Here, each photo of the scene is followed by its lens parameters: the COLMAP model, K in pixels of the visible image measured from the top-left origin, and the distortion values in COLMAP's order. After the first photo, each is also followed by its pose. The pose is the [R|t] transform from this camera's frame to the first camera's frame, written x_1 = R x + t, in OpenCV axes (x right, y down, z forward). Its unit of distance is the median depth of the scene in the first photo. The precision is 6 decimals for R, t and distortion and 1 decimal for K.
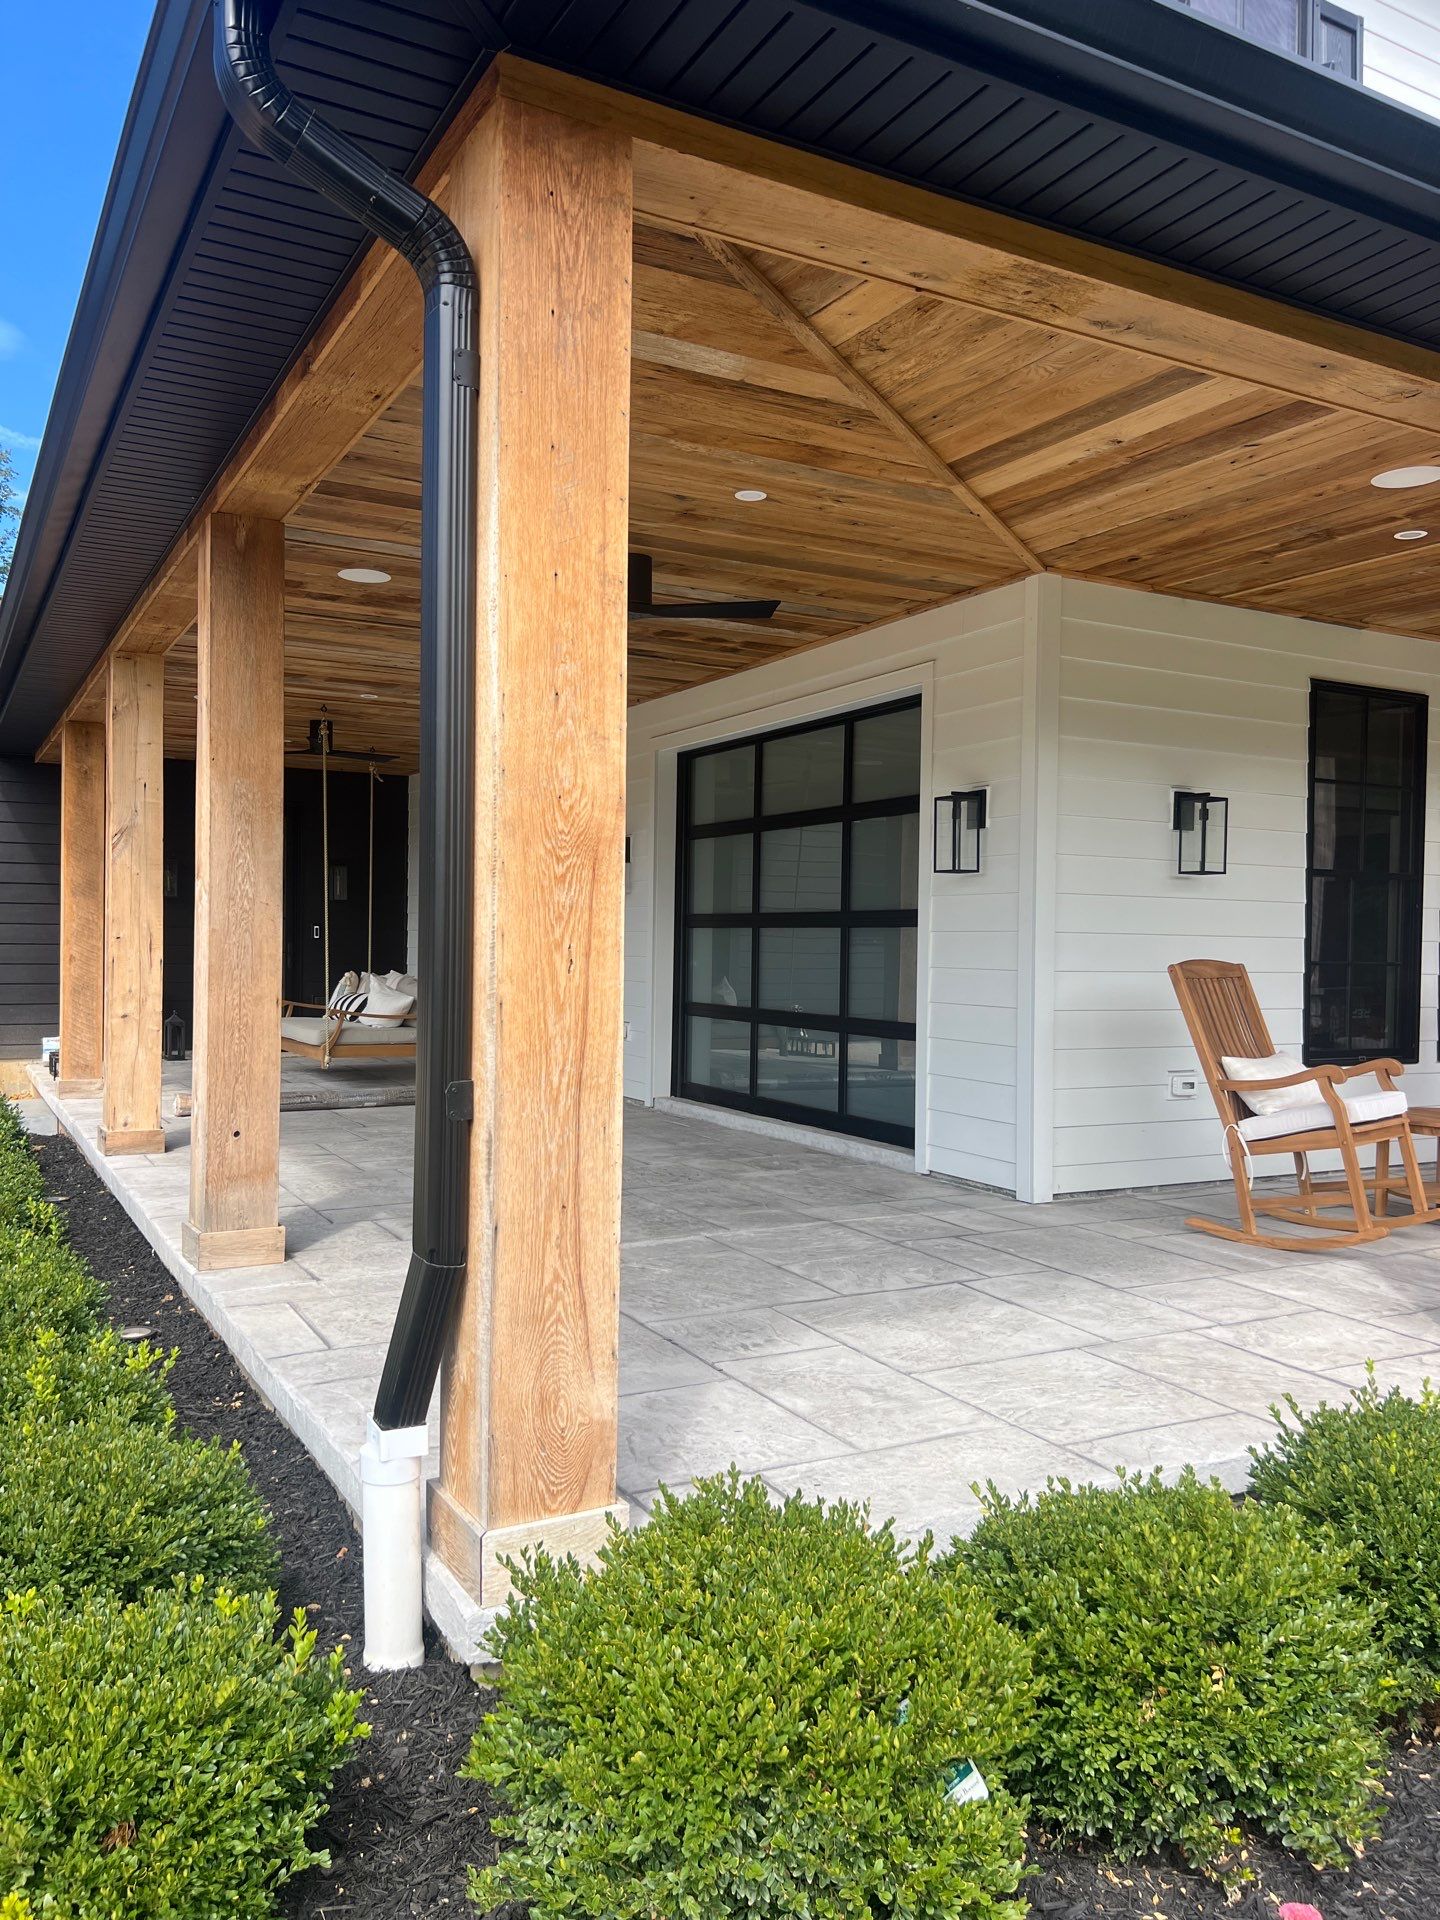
lens RADIAL K [[1449.0, 0, 700.2], [0, 1449.0, 962.1], [0, 0, 1]] dist [0.044856, -0.054366]
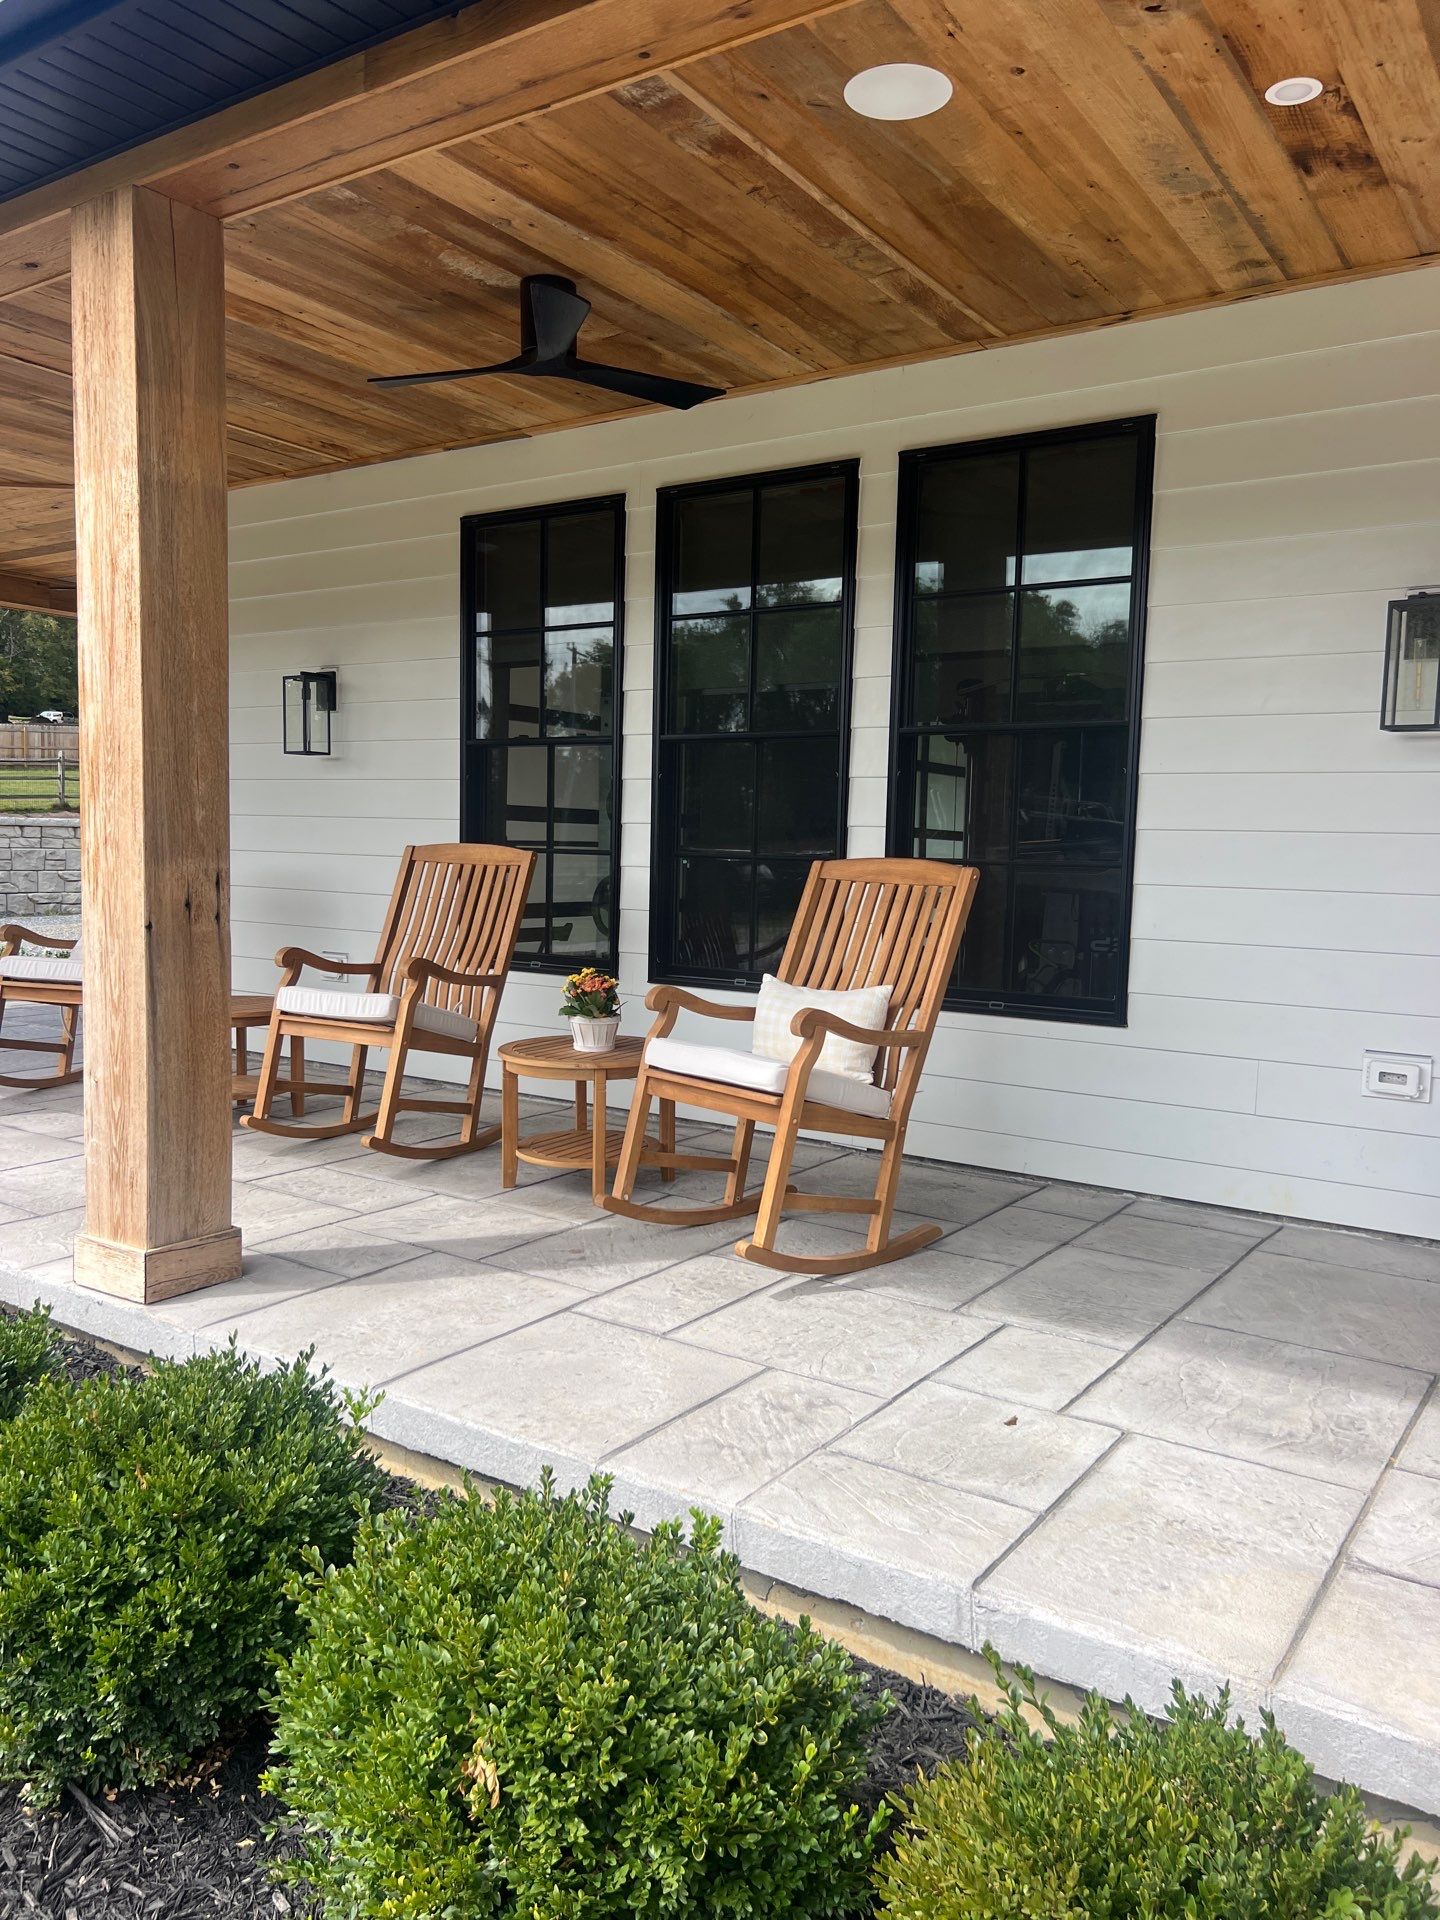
lens RADIAL K [[1449.0, 0, 698.9], [0, 1449.0, 964.0], [0, 0, 1]] dist [0.044856, -0.054366]
pose [[0.445597, 0.070840, -0.892427, 2.213396], [-0.030612, 0.997487, 0.063895, 0.018284], [0.894710, -0.001152, 0.446646, 1.287791]]
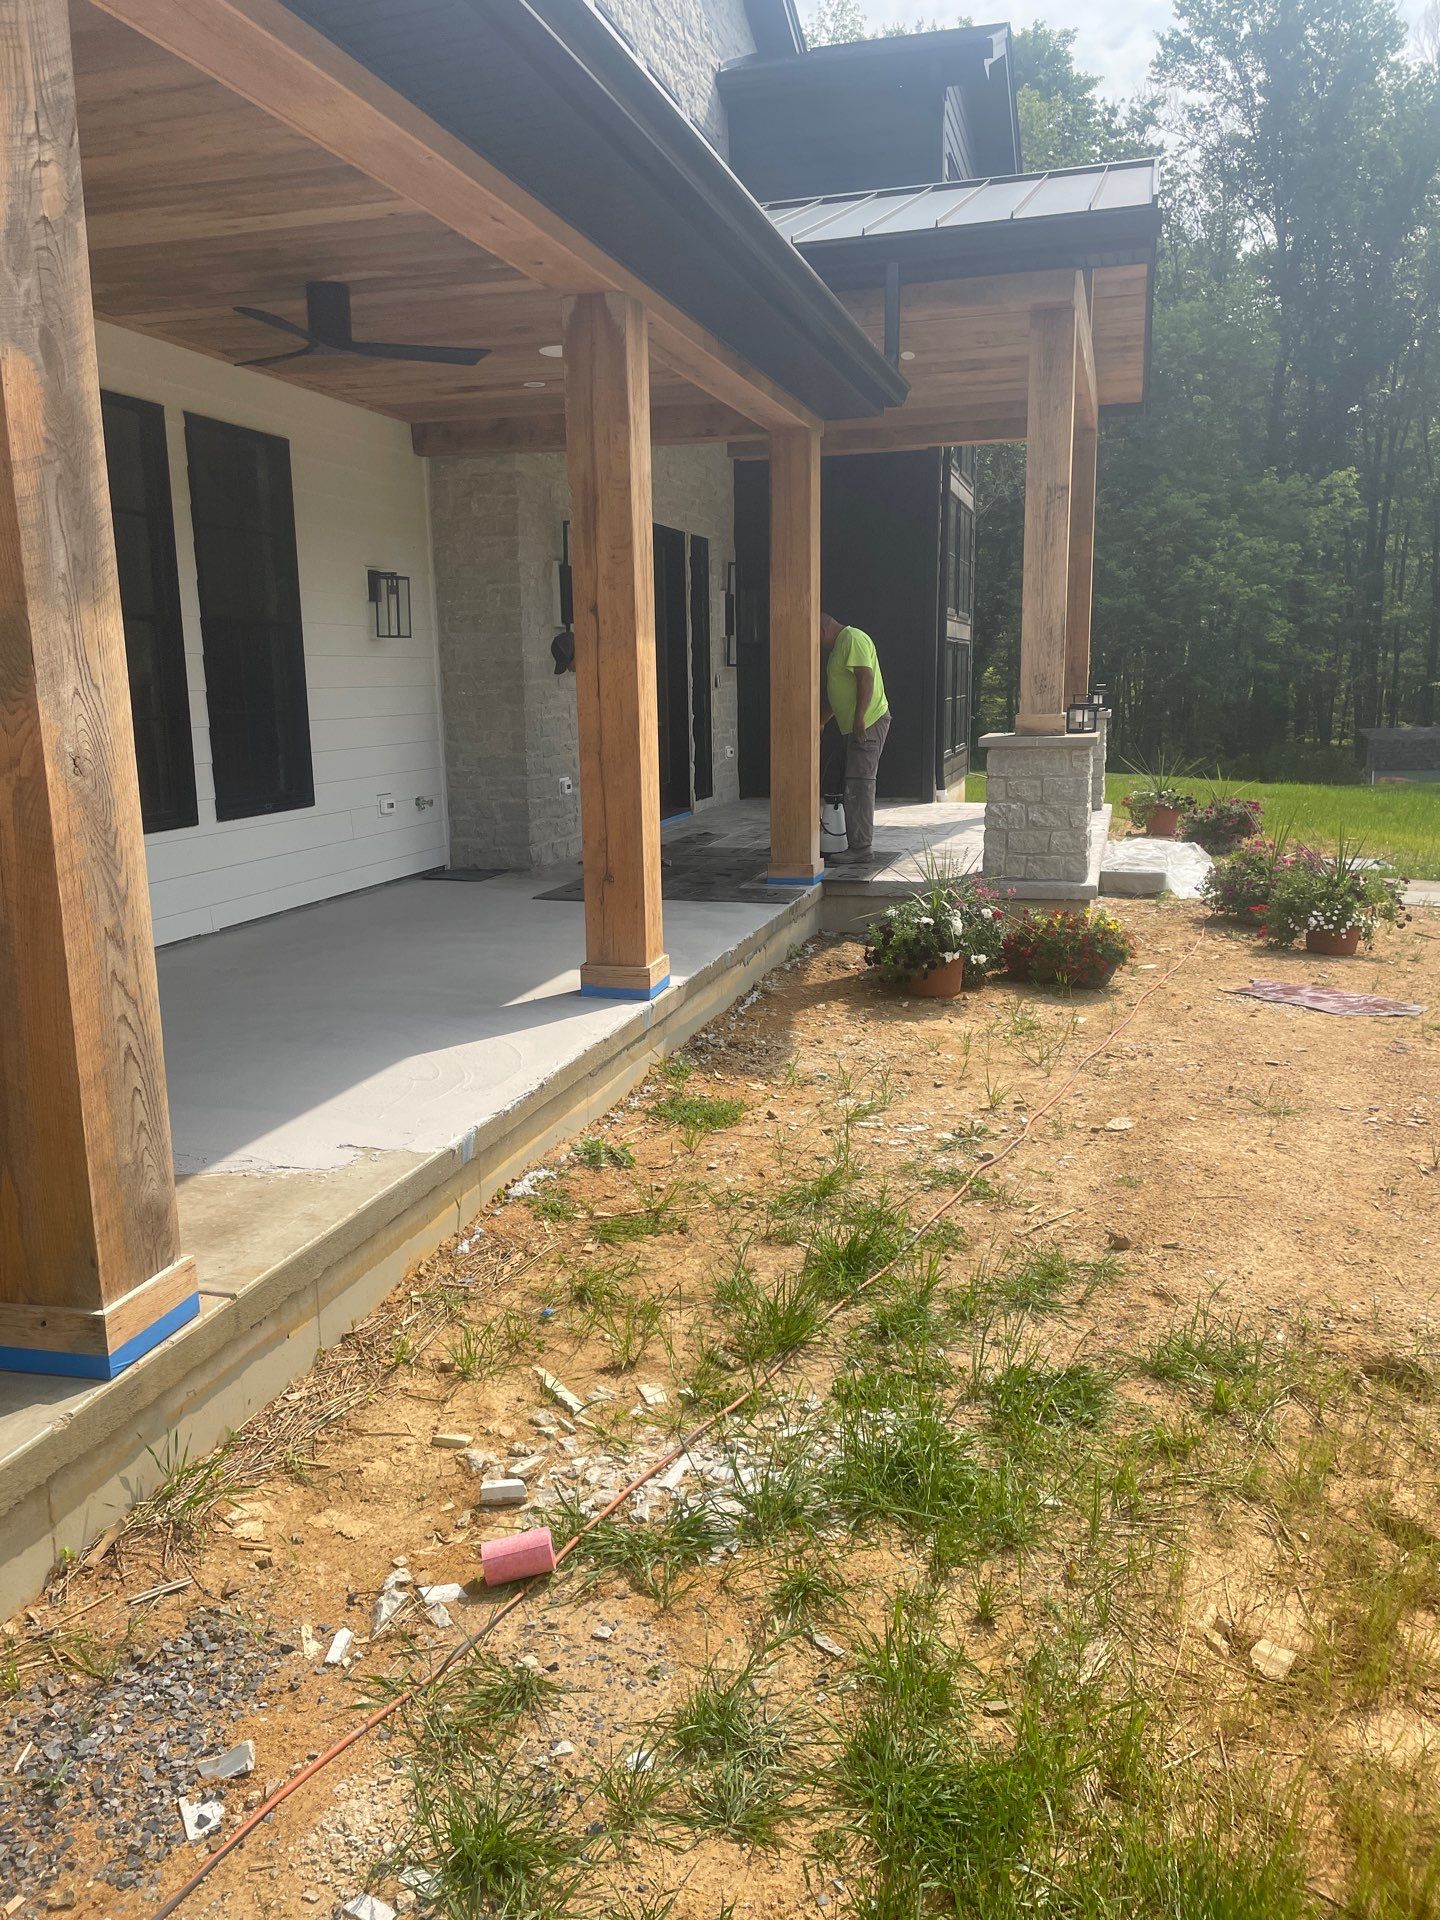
lens RADIAL K [[1449.0, 0, 730.2], [0, 1449.0, 965.2], [0, 0, 1]] dist [0.044856, -0.054366]
pose [[0.688907, -0.168860, 0.704907, 0.324839], [0.038260, 0.979602, 0.197272, -0.022710], [-0.723840, -0.108933, 0.681315, 0.333045]]
